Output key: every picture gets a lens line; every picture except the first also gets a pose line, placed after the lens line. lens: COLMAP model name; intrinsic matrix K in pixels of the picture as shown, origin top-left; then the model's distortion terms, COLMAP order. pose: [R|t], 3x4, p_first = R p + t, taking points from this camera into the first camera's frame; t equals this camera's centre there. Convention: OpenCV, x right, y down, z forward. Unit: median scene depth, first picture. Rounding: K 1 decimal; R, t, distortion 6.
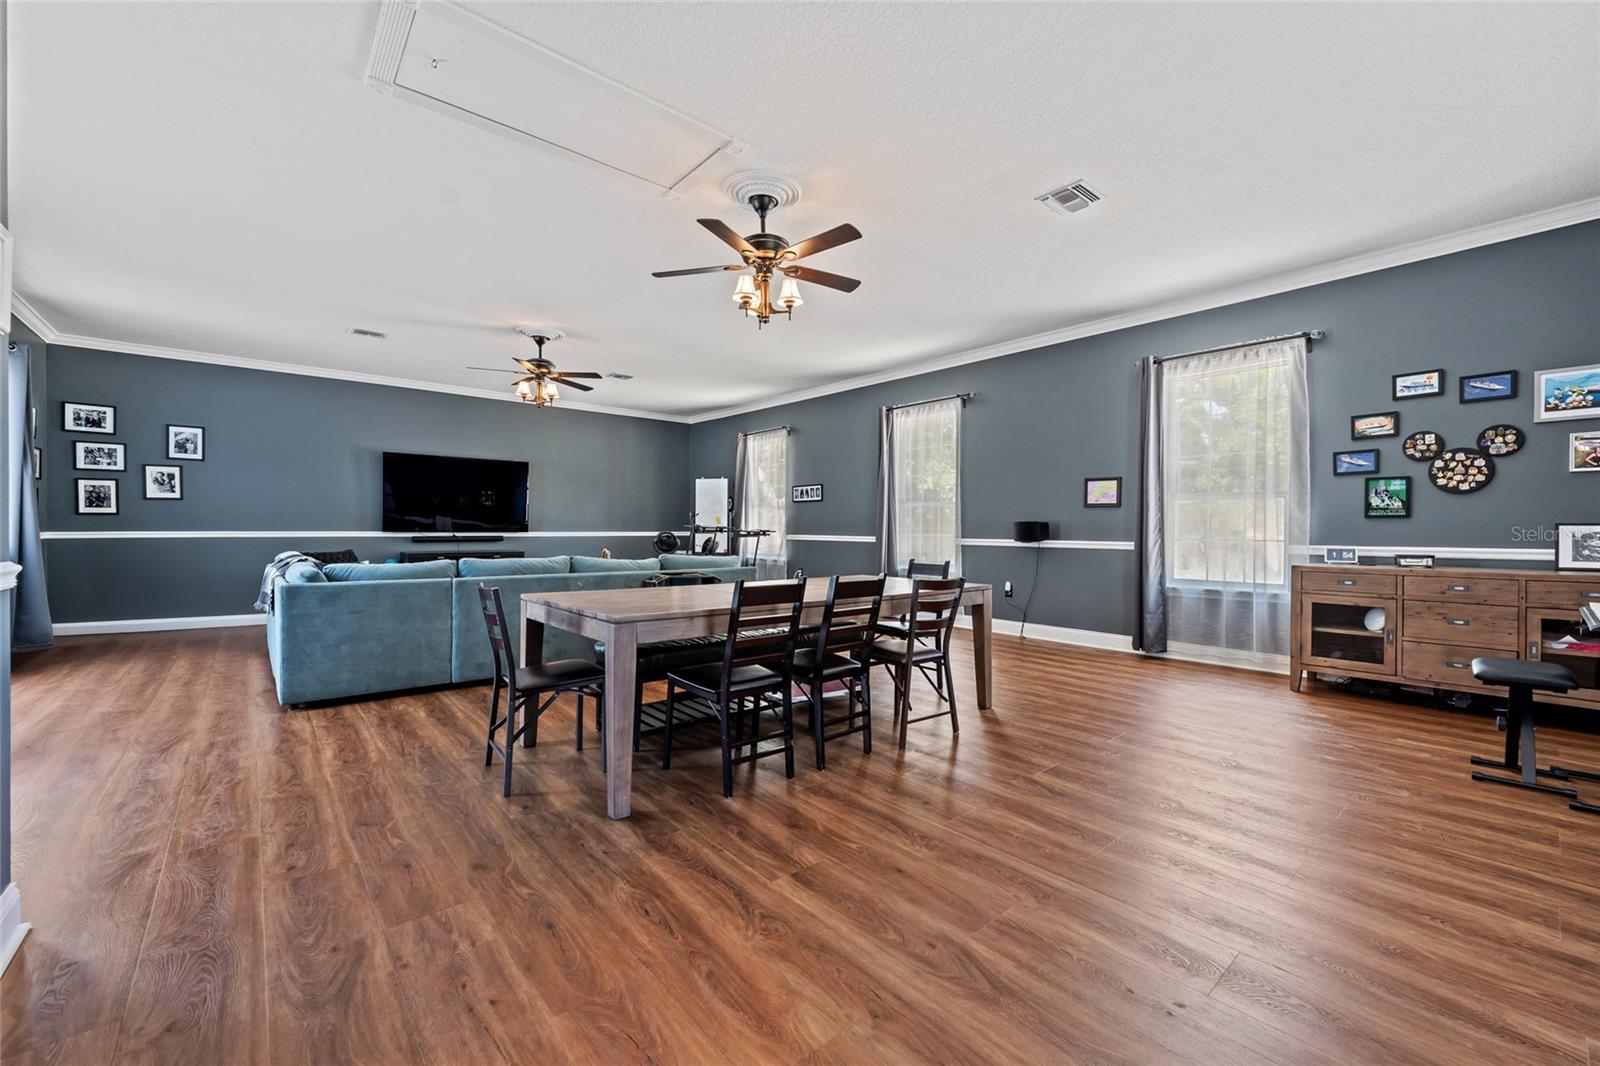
lens RADIAL K [[651.0, 0, 800.0], [0, 651.0, 533.0], [0, 0, 1]] dist [0.000669, 0.000168]
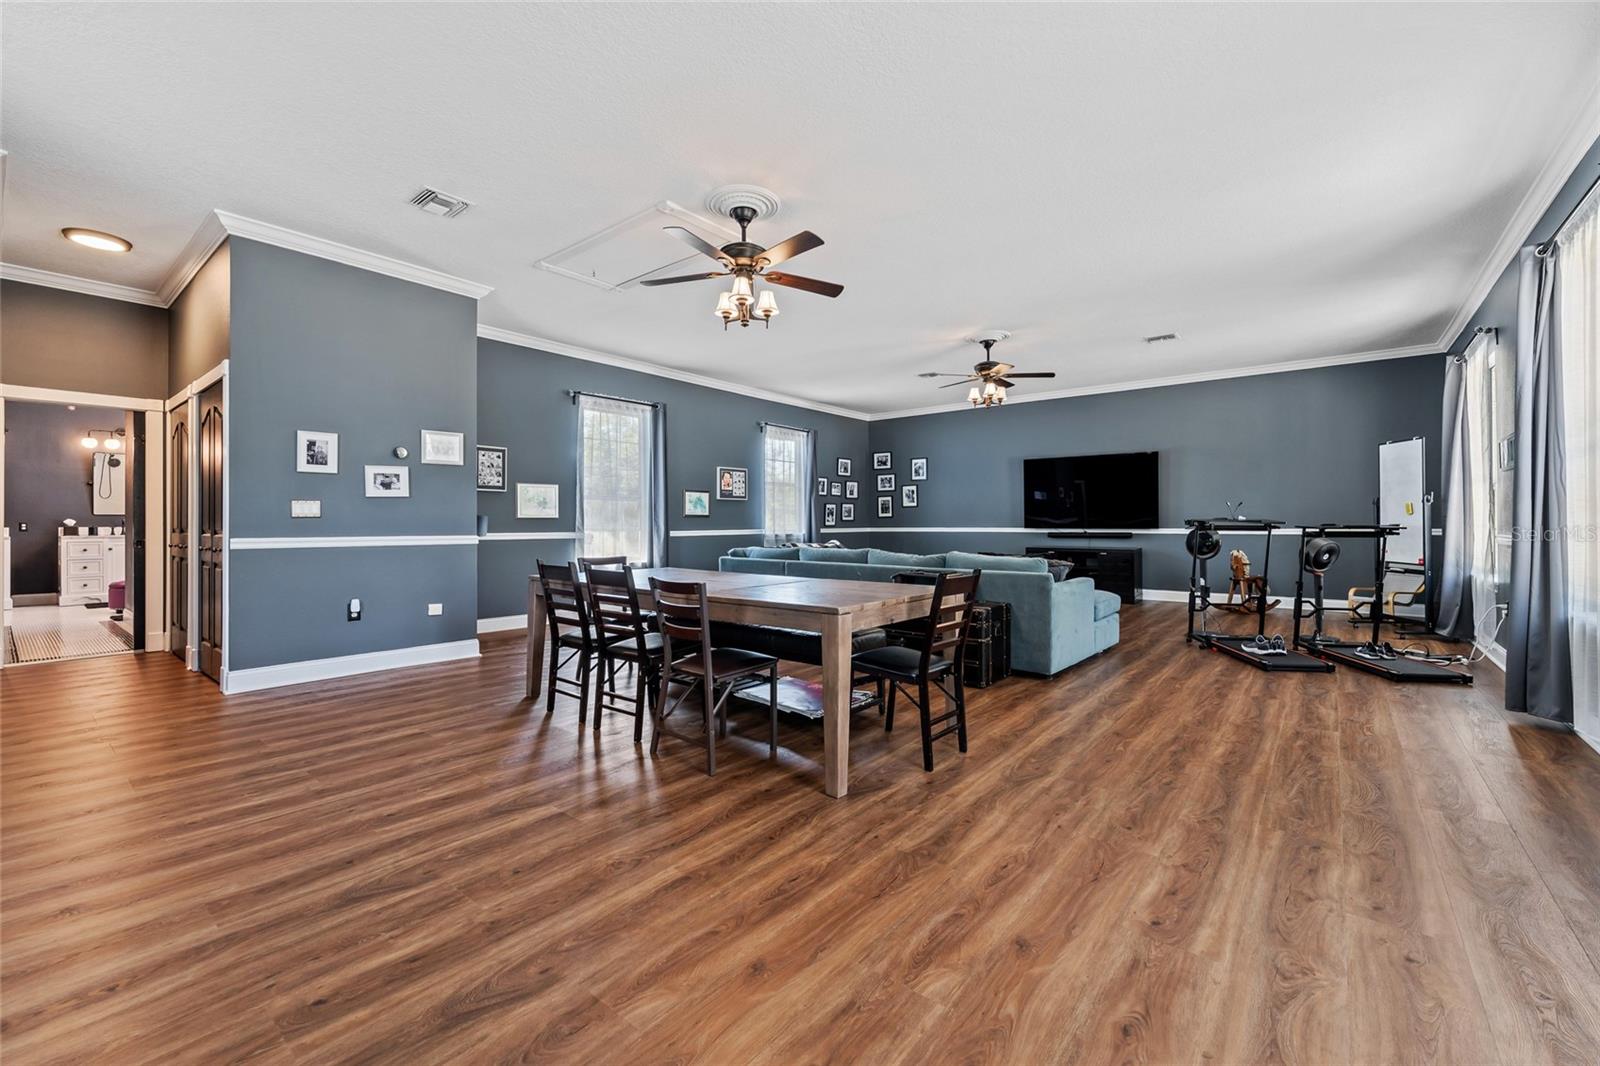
lens RADIAL K [[651.0, 0, 800.0], [0, 651.0, 533.0], [0, 0, 1]] dist [0.000669, 0.000168]
pose [[0.186774, 0.008634, -0.982365, 0.521491], [-0.001942, 0.999963, 0.008420, -0.002609], [0.982401, 0.000335, 0.186784, 0.472330]]
